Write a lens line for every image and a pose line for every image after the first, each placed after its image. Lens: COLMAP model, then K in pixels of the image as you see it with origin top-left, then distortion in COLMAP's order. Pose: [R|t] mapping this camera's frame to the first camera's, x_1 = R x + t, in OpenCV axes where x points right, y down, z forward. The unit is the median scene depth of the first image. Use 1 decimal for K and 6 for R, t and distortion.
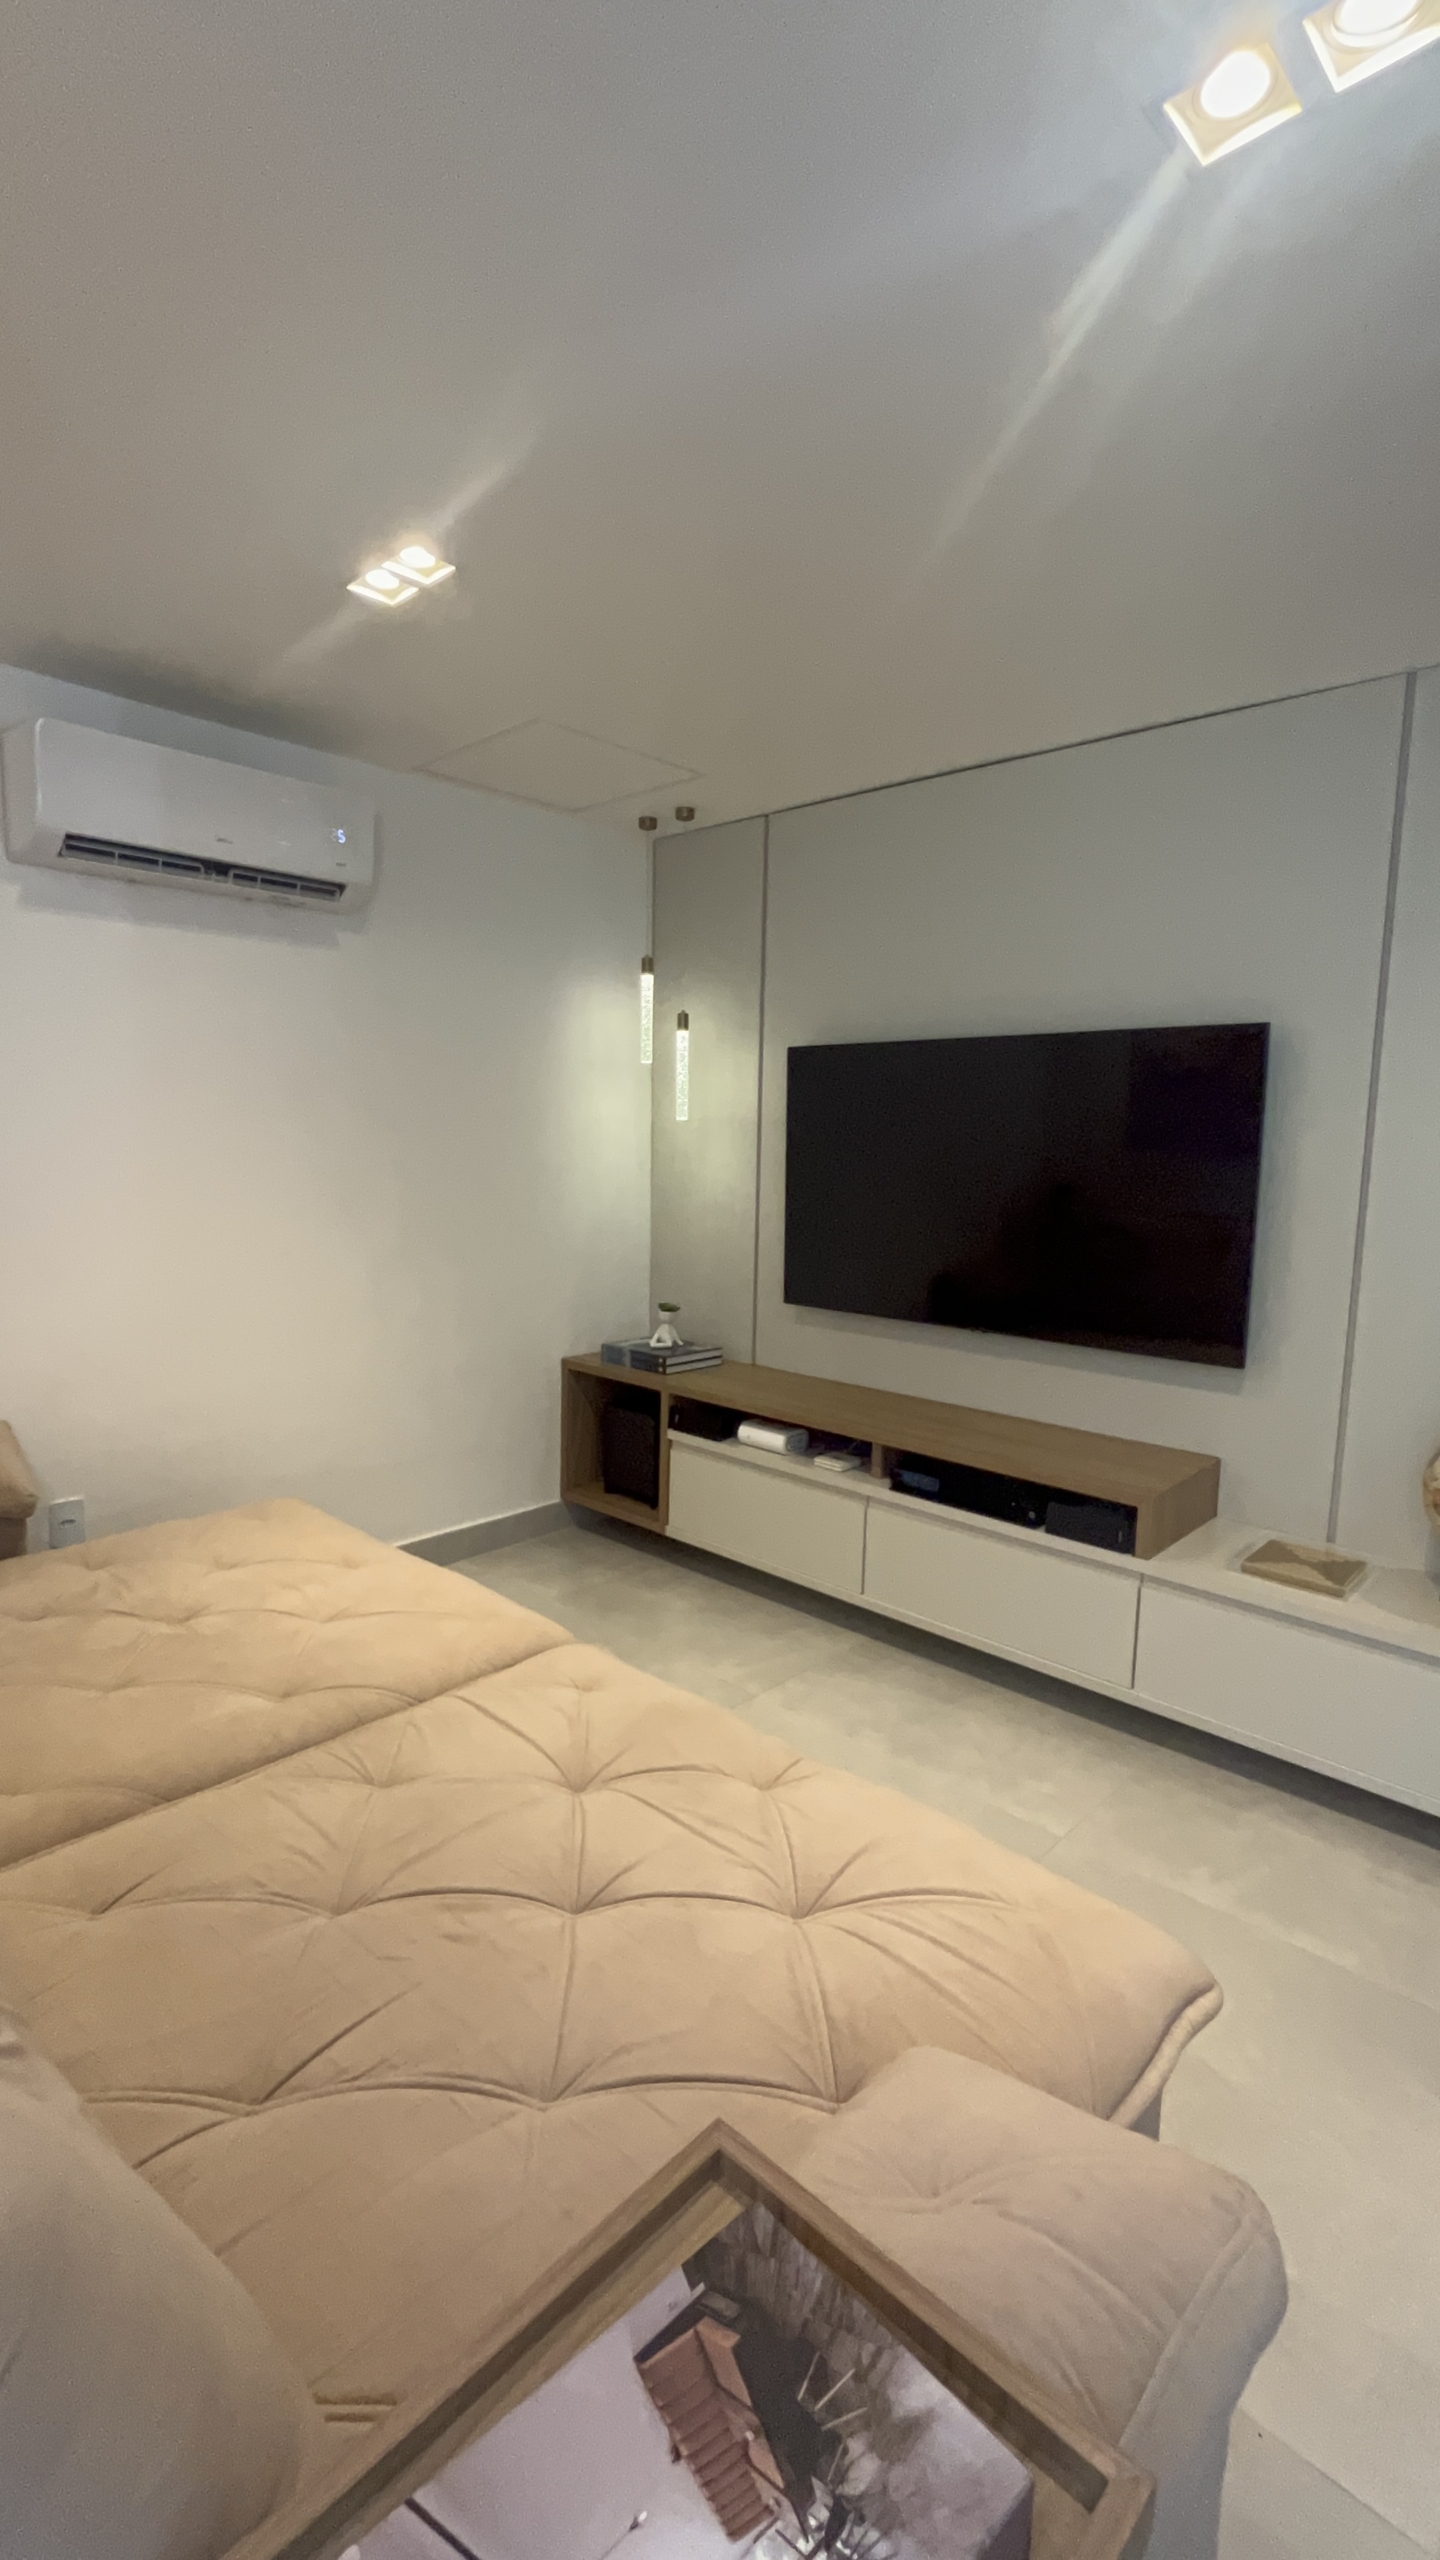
lens RADIAL K [[1143.7, 0, 724.9], [0, 1143.7, 1280.2], [0, 0, 1]] dist [-0.002495, 0.000592]
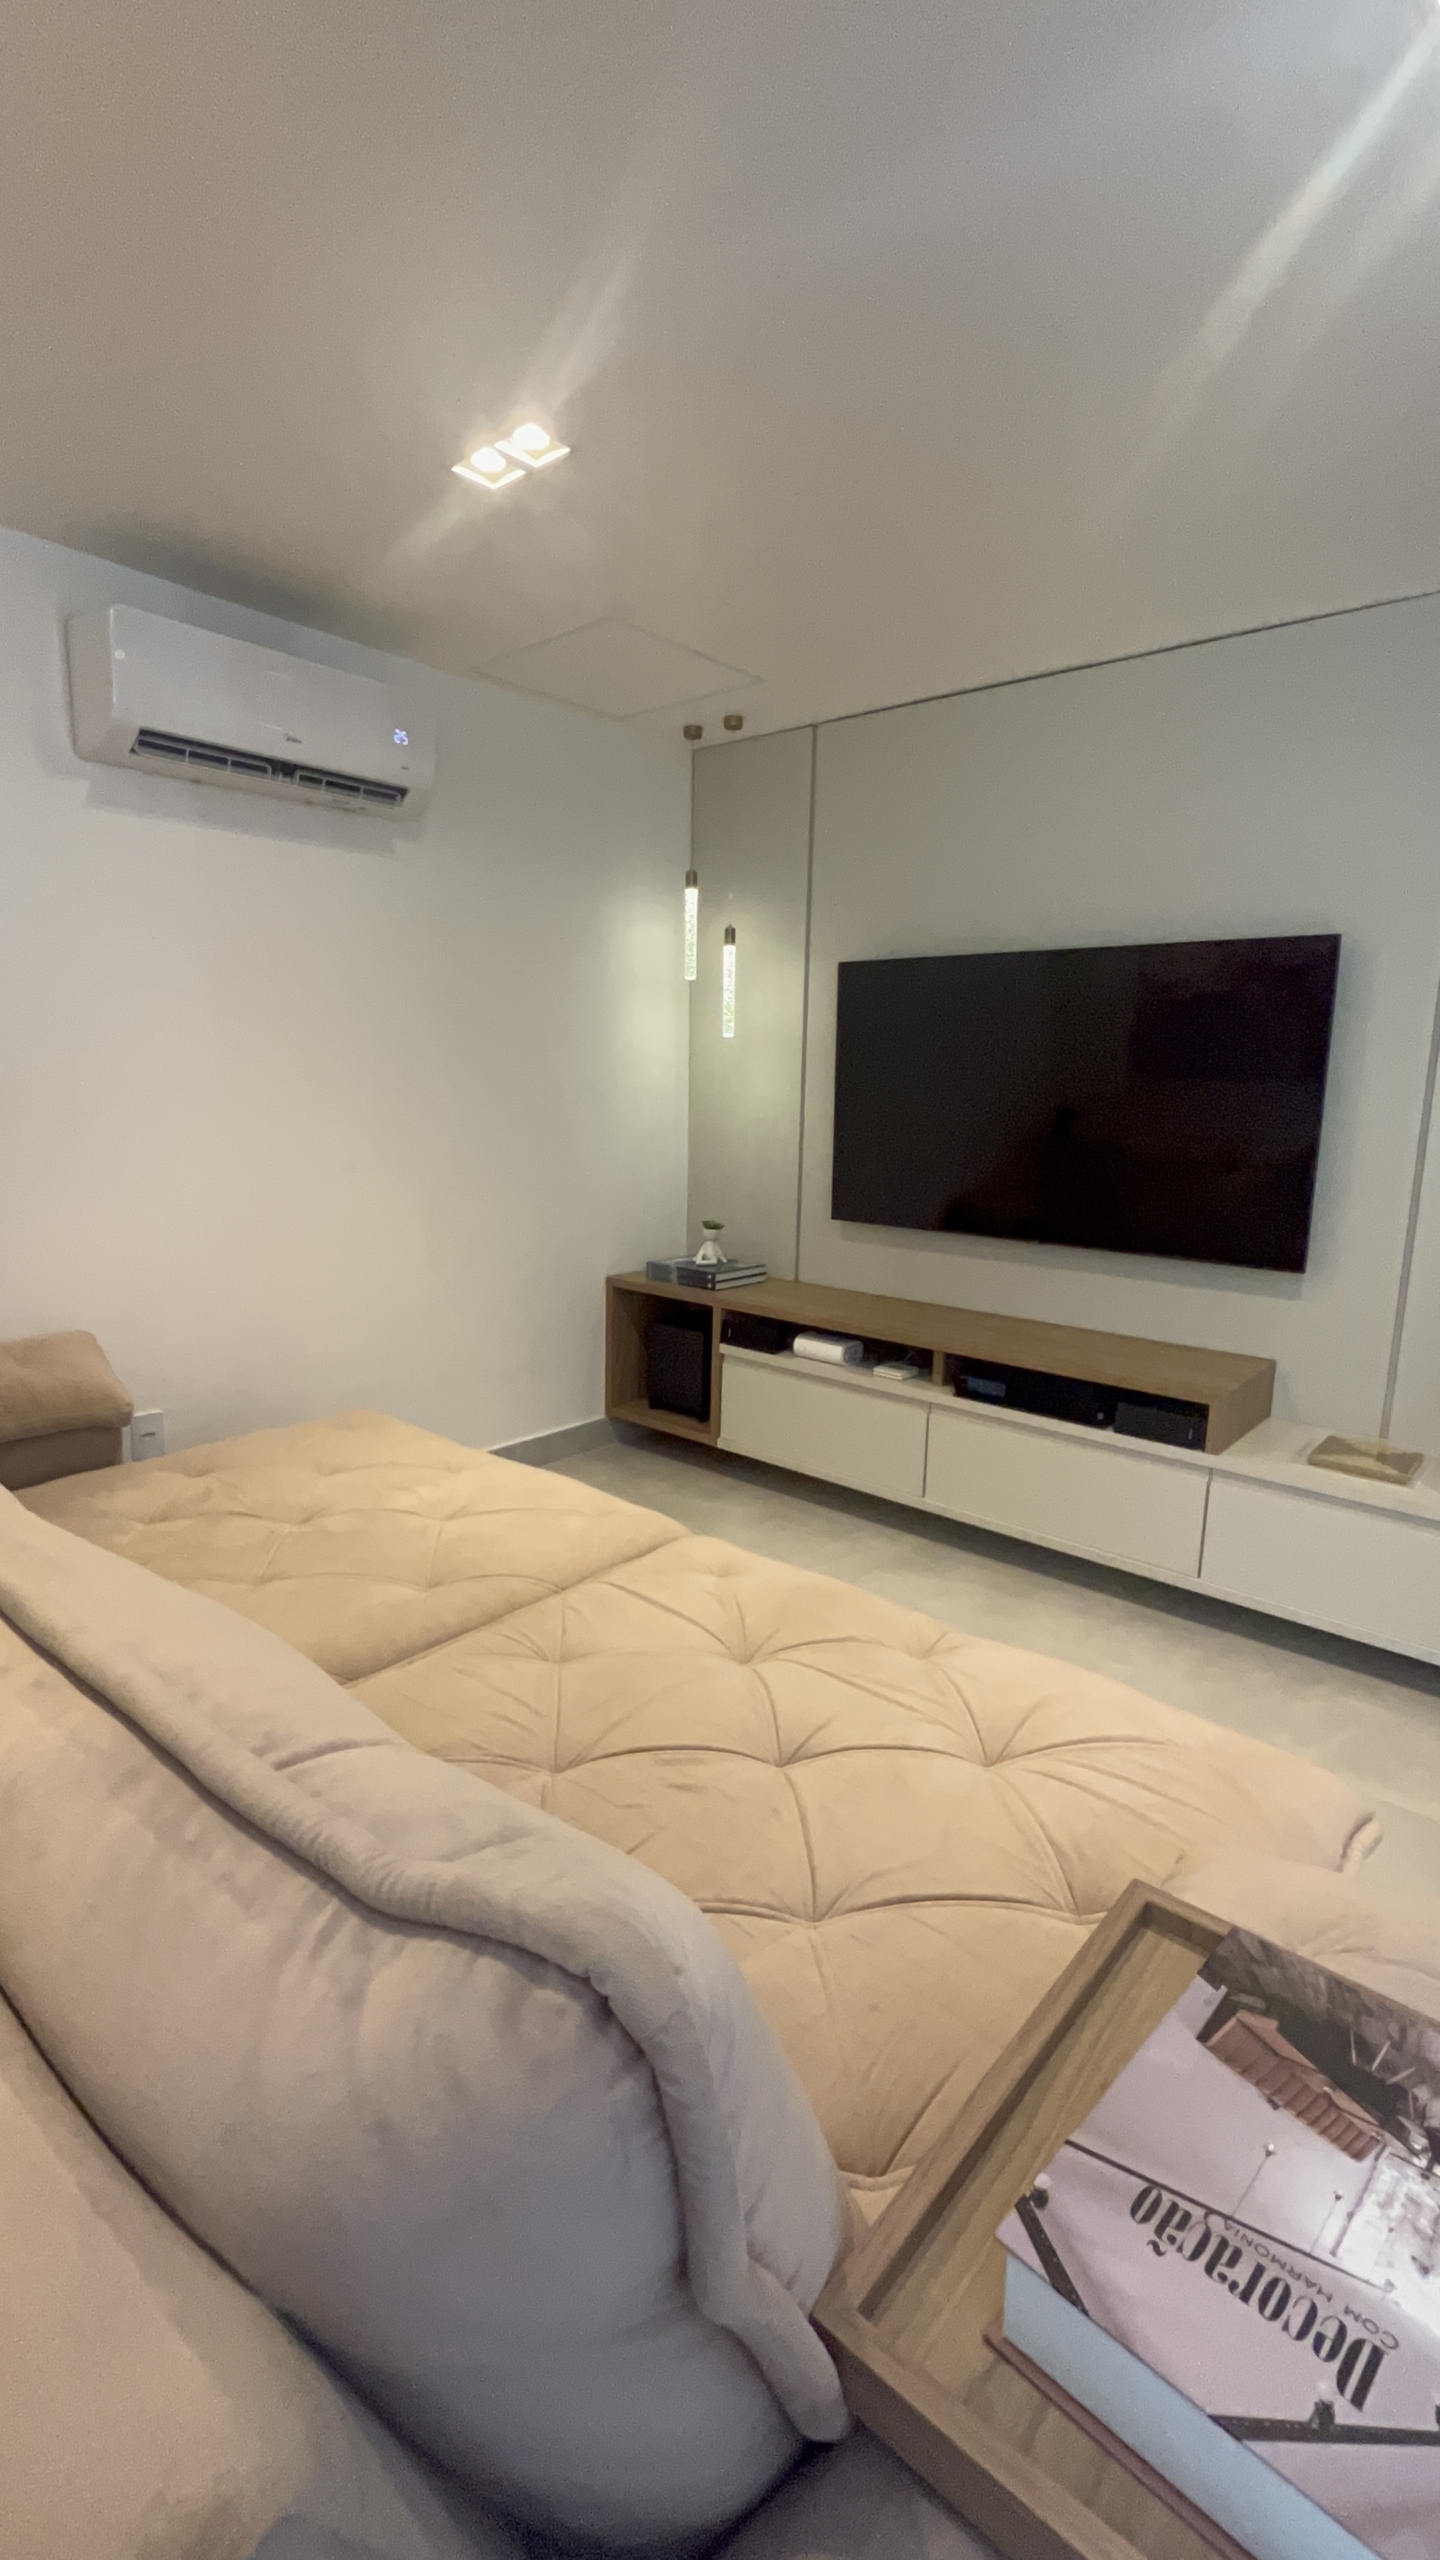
lens RADIAL K [[1143.7, 0, 724.9], [0, 1143.7, 1280.2], [0, 0, 1]] dist [-0.002495, 0.000592]
pose [[0.999157, -0.007251, 0.040419, -0.119726], [0.005043, 0.998504, 0.054452, 0.026256], [-0.040753, -0.054202, 0.997698, -0.014071]]
